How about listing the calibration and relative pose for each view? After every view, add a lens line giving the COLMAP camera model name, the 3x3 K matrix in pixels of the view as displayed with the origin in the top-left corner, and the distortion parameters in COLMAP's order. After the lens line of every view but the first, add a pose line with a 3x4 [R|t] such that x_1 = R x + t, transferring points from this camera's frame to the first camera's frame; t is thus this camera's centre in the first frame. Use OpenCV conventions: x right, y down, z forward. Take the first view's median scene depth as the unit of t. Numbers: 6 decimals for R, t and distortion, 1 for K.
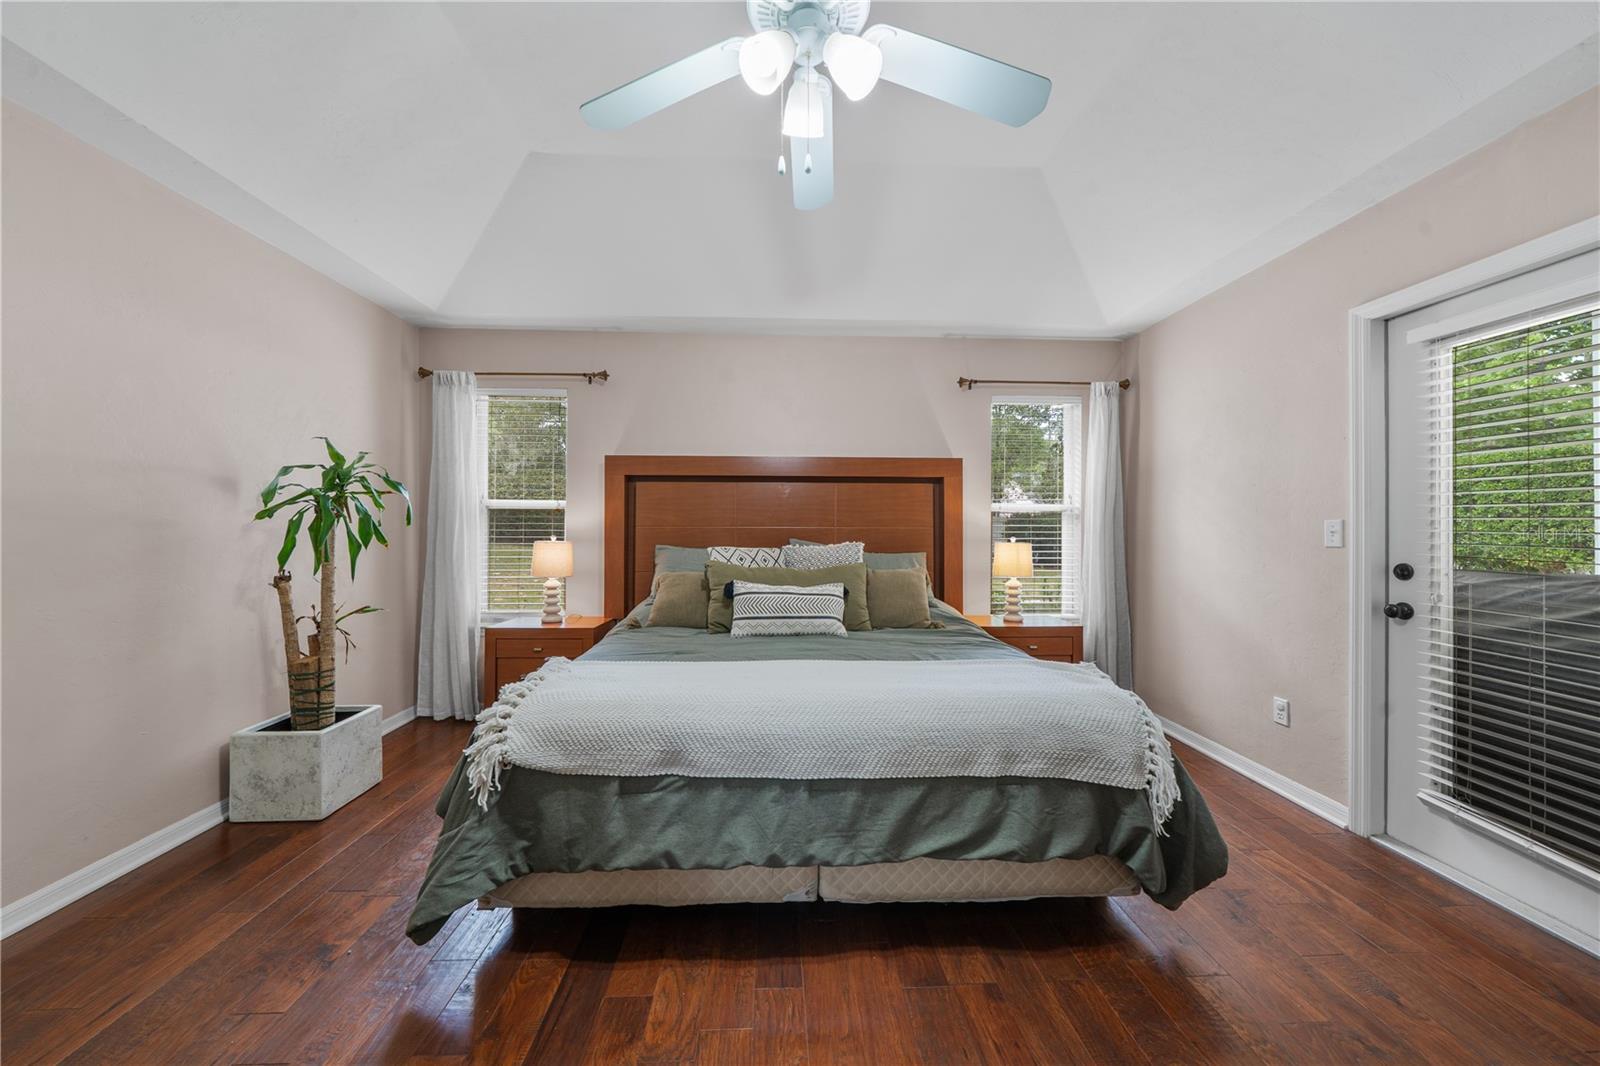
lens RADIAL K [[554.0, 0, 801.2], [0, 554.0, 522.2], [0, 0, 1]] dist [-0.004779, 0.000415]
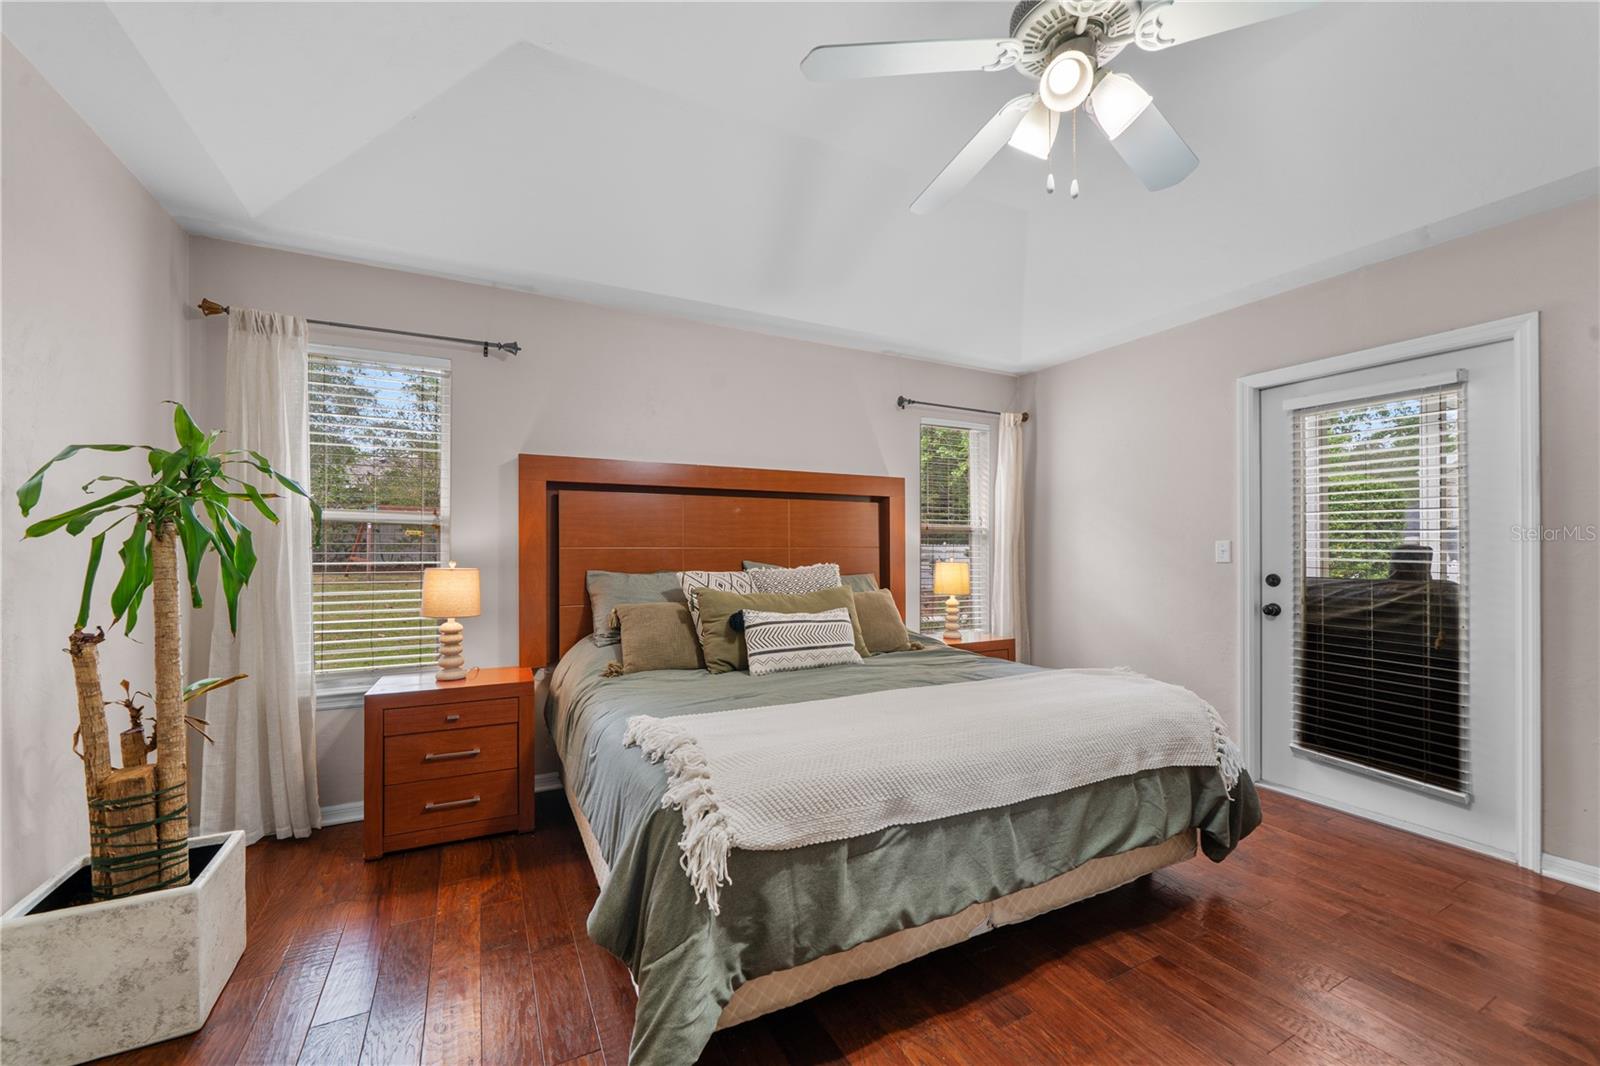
lens RADIAL K [[619.2, 0, 798.1], [0, 619.2, 542.1], [0, 0, 1]] dist [-0.004774, 0.000823]
pose [[0.911082, 0.000985, 0.412223, -0.522276], [-0.001522, 0.999998, 0.000974, -0.001764], [-0.412222, -0.001514, 0.911082, 0.102162]]
